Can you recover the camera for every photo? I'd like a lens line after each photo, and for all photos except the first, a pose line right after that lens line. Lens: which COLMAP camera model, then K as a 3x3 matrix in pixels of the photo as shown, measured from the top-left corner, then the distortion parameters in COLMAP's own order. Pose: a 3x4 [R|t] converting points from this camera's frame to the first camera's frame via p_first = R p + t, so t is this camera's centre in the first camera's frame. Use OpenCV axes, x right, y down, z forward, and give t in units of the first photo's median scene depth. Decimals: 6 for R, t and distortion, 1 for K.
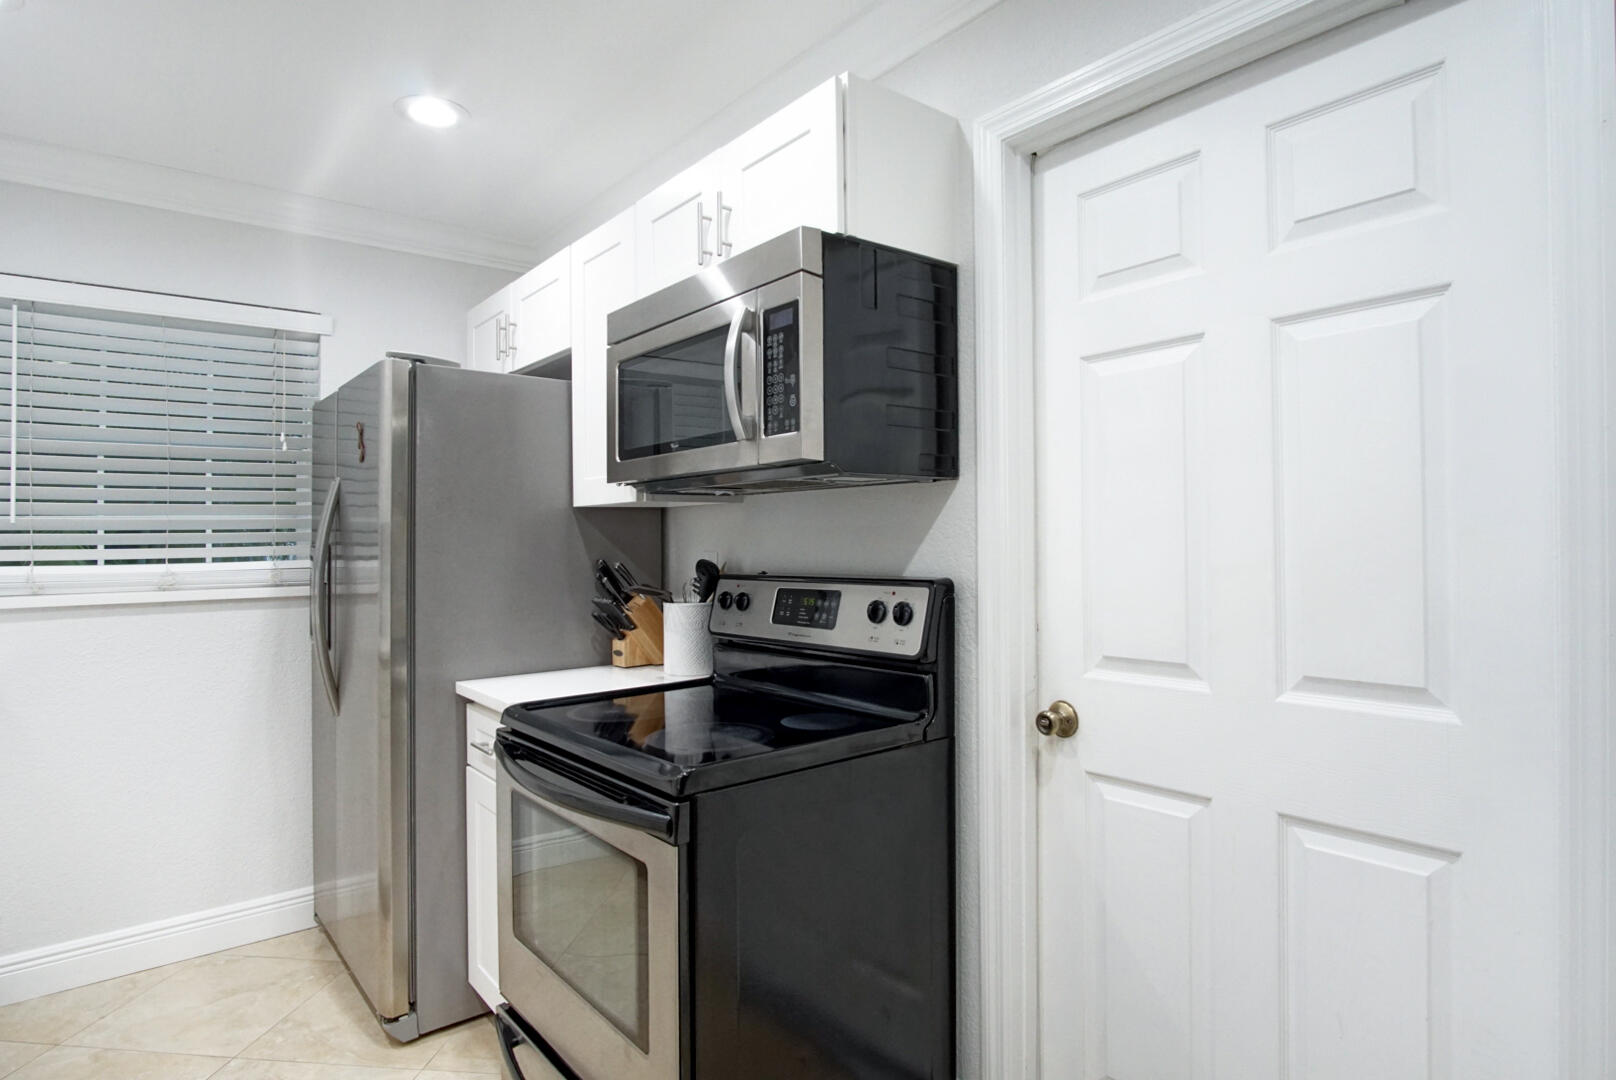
lens RADIAL K [[848.0, 0, 760.7], [0, 848.0, 531.4], [0, 0, 1]] dist [-0.028135, 0.006703]
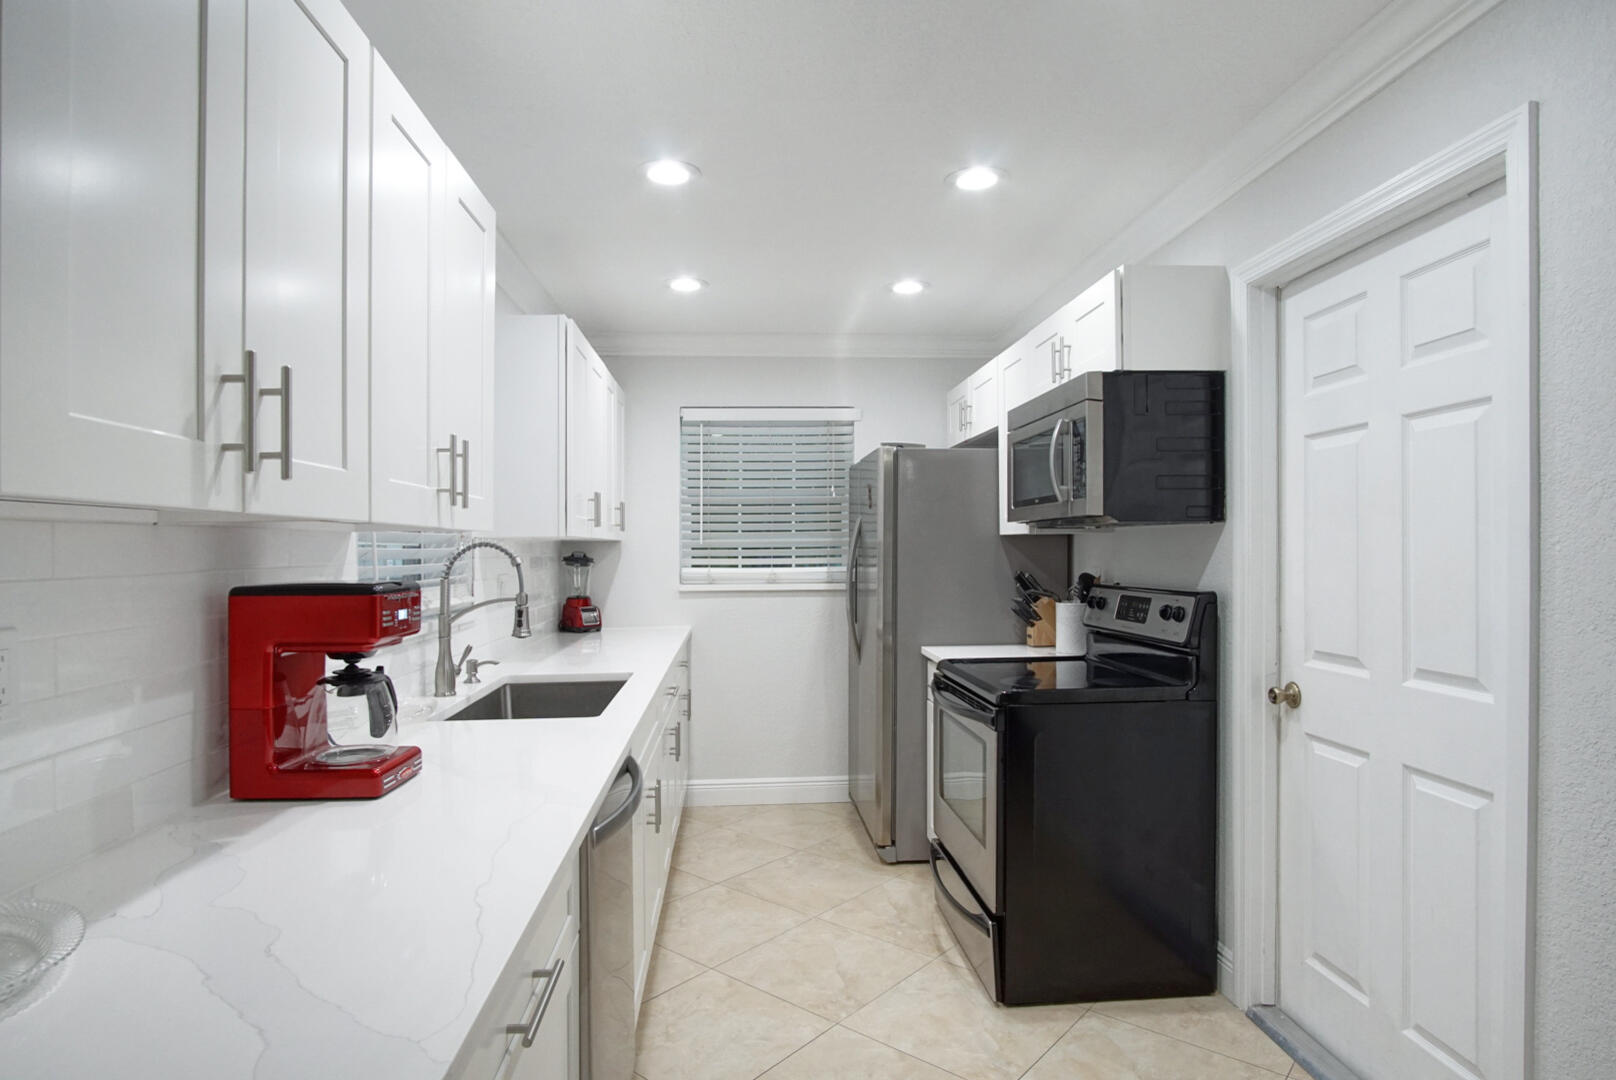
lens RADIAL K [[848.0, 0, 778.8], [0, 848.0, 551.3], [0, 0, 1]] dist [-0.028135, 0.006703]
pose [[0.816313, 0.010300, -0.577519, 0.393849], [0.000602, 0.999825, 0.018682, -0.035631], [0.577610, -0.015598, 0.816164, -0.526118]]
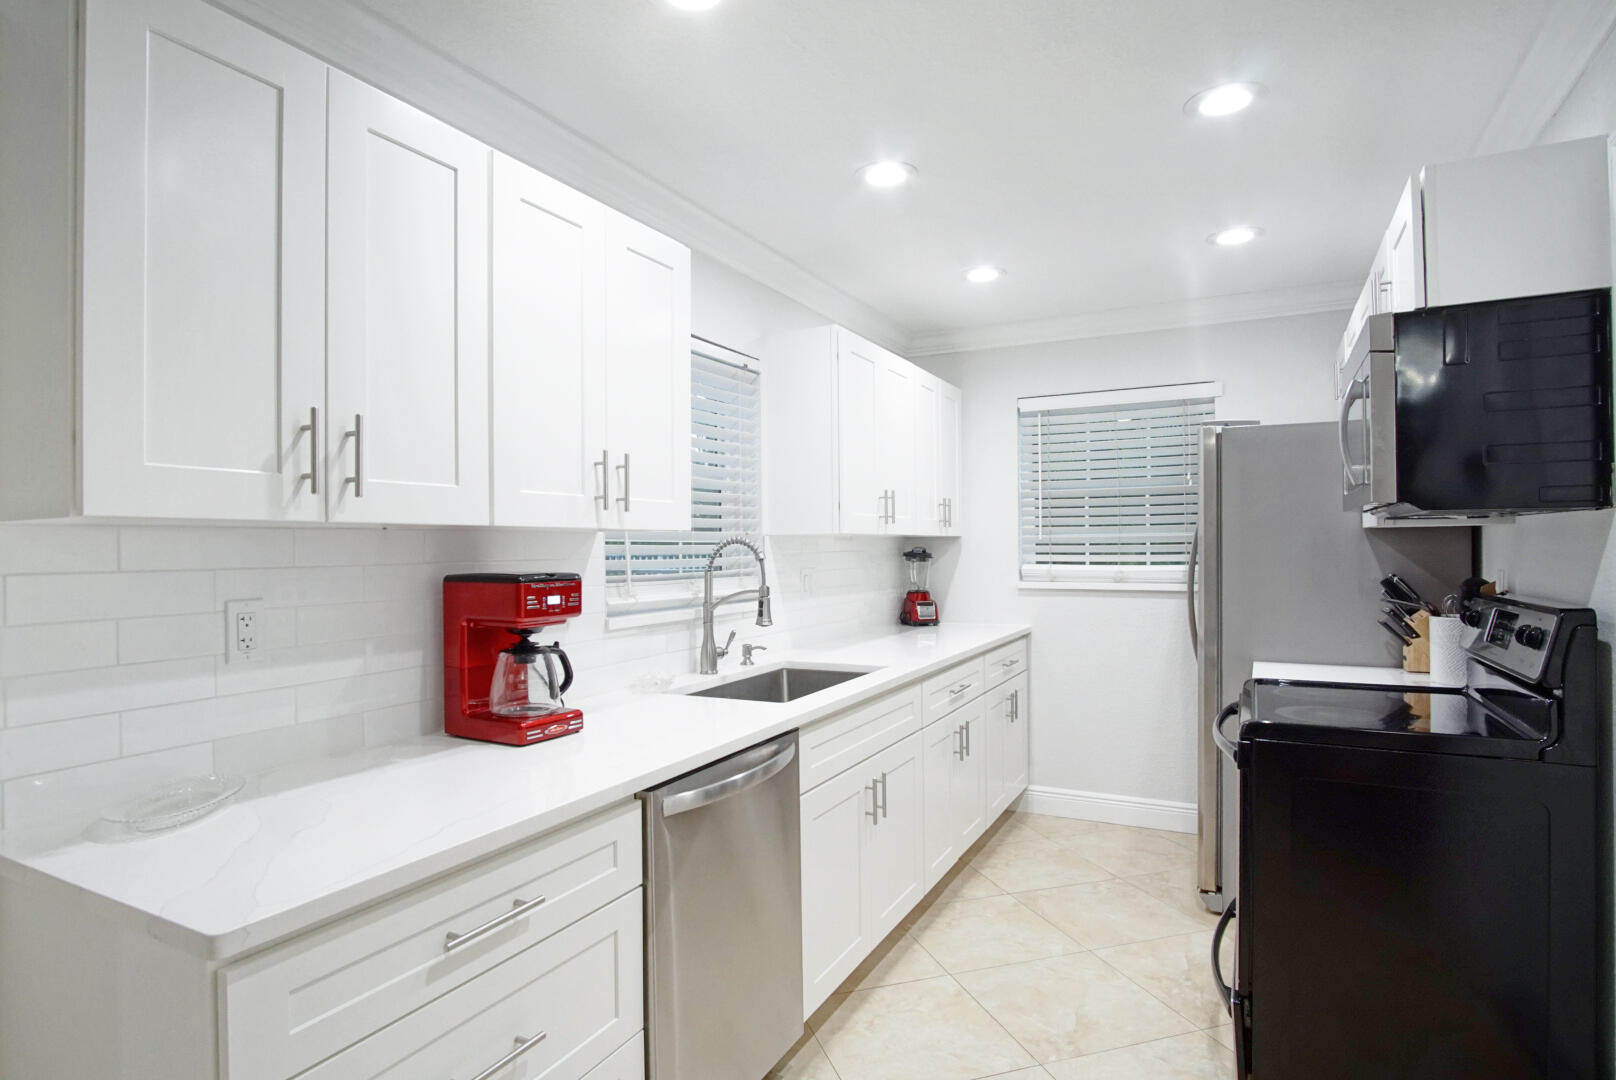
lens RADIAL K [[848.0, 0, 804.1], [0, 848.0, 541.1], [0, 0, 1]] dist [-0.028135, 0.006703]
pose [[0.404246, 0.006222, -0.914629, 0.656635], [0.009024, 0.999901, 0.010791, -0.037468], [0.914606, -0.012616, 0.404150, -0.213775]]
